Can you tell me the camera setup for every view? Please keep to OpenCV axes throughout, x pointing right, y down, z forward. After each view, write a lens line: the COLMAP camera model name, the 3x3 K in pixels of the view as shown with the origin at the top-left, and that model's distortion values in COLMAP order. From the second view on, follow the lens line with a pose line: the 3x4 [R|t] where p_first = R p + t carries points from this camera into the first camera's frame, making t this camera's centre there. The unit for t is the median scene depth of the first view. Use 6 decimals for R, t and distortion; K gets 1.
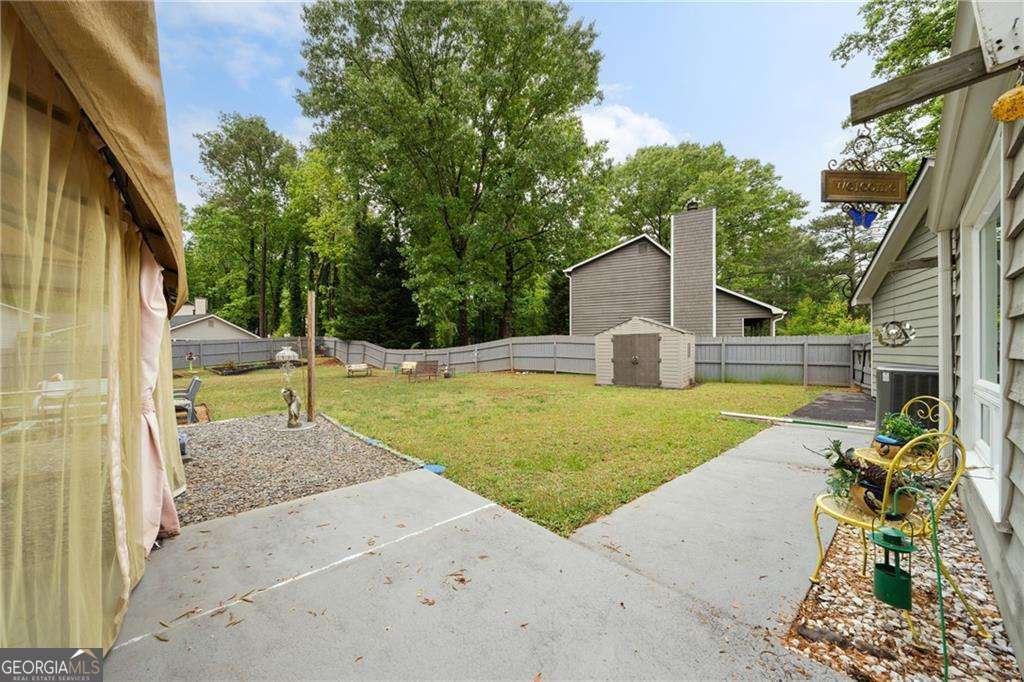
lens RADIAL K [[351.1, 0, 510.7], [0, 351.1, 339.4], [0, 0, 1]] dist [-0.006450, -0.000092]
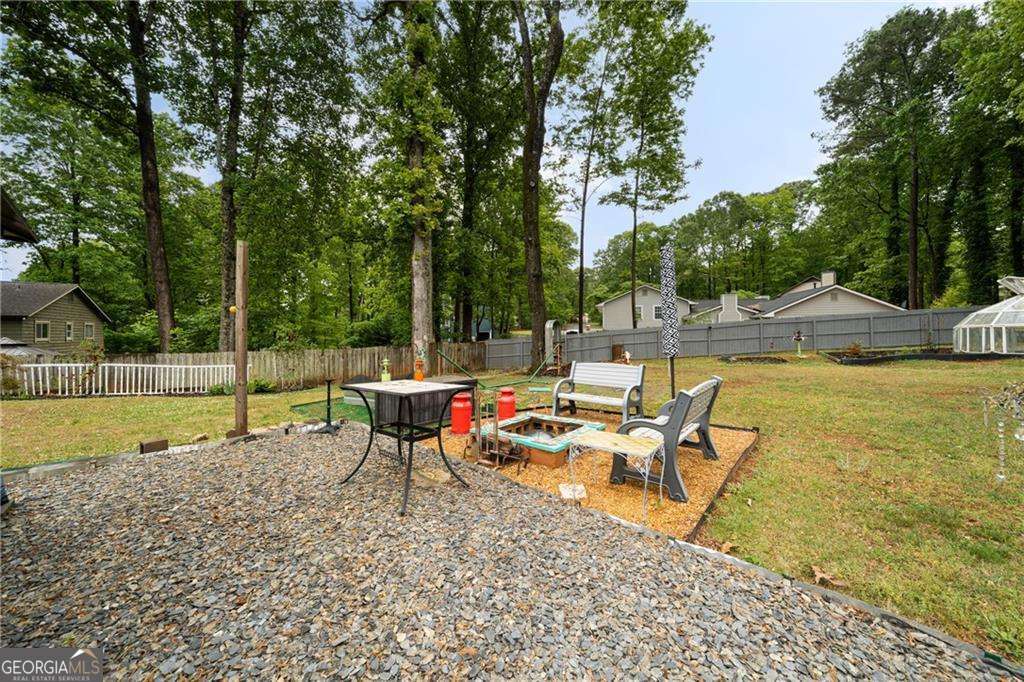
lens RADIAL K [[351.1, 0, 510.7], [0, 351.1, 339.4], [0, 0, 1]] dist [-0.006450, -0.000092]
pose [[0.091769, 0.016007, -0.995652, -0.081905], [0.036412, 0.999148, 0.019420, 0.006618], [0.995114, -0.038036, 0.091108, 0.120628]]
